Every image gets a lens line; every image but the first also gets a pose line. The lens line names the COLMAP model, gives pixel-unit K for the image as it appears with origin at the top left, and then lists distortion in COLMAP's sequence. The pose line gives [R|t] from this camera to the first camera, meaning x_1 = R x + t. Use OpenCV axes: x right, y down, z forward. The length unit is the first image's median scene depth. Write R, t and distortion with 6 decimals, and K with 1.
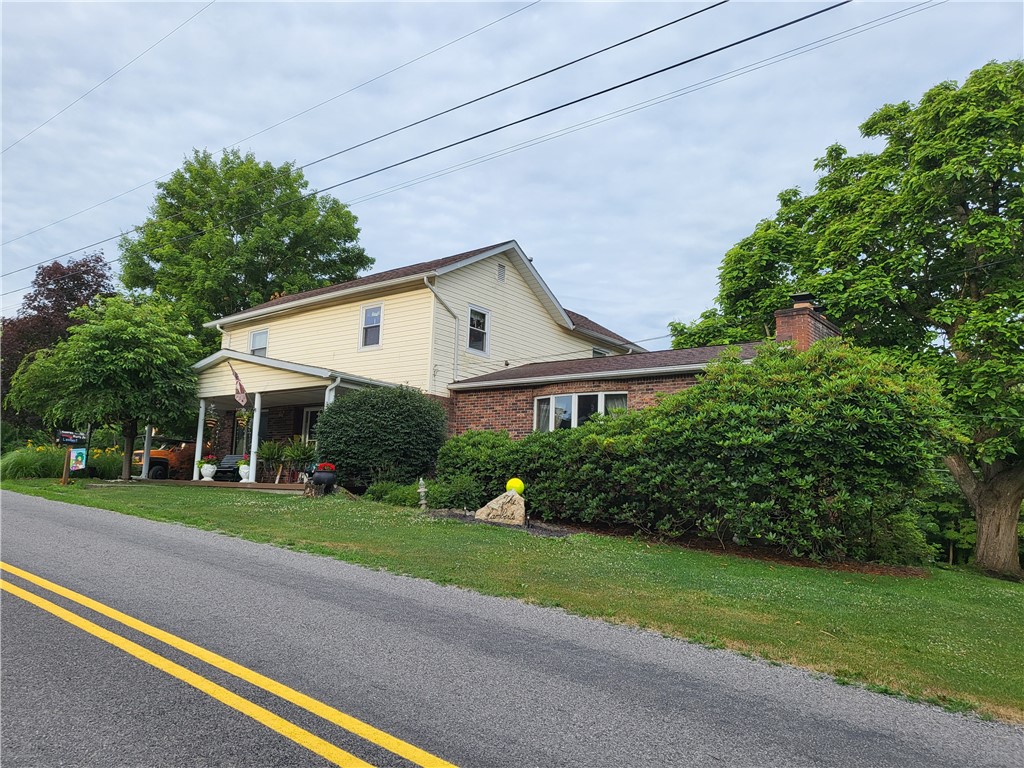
lens RADIAL K [[763.7, 0, 510.0], [0, 763.7, 397.1], [0, 0, 1]] dist [0.006414, 0.005232]
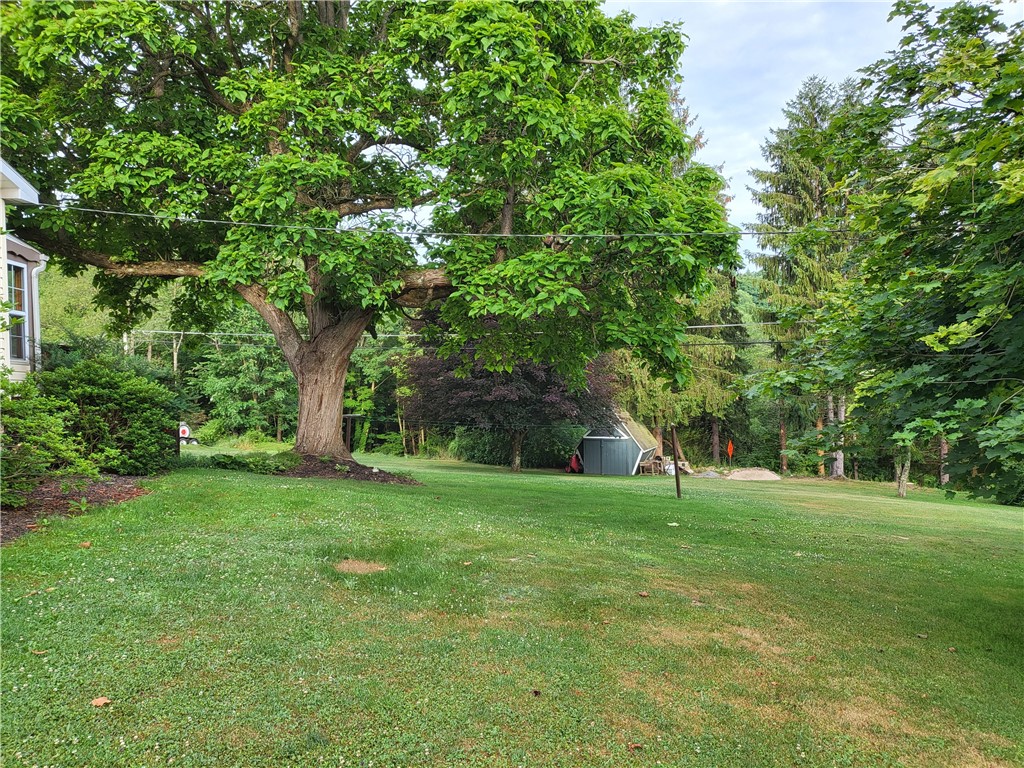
lens RADIAL K [[763.7, 0, 510.0], [0, 763.7, 397.1], [0, 0, 1]] dist [0.006414, 0.005232]
pose [[0.767389, -0.063378, 0.638042, 0.318741], [-0.039119, 0.988621, 0.145250, 0.053055], [-0.639987, -0.136423, 0.756178, 0.322634]]
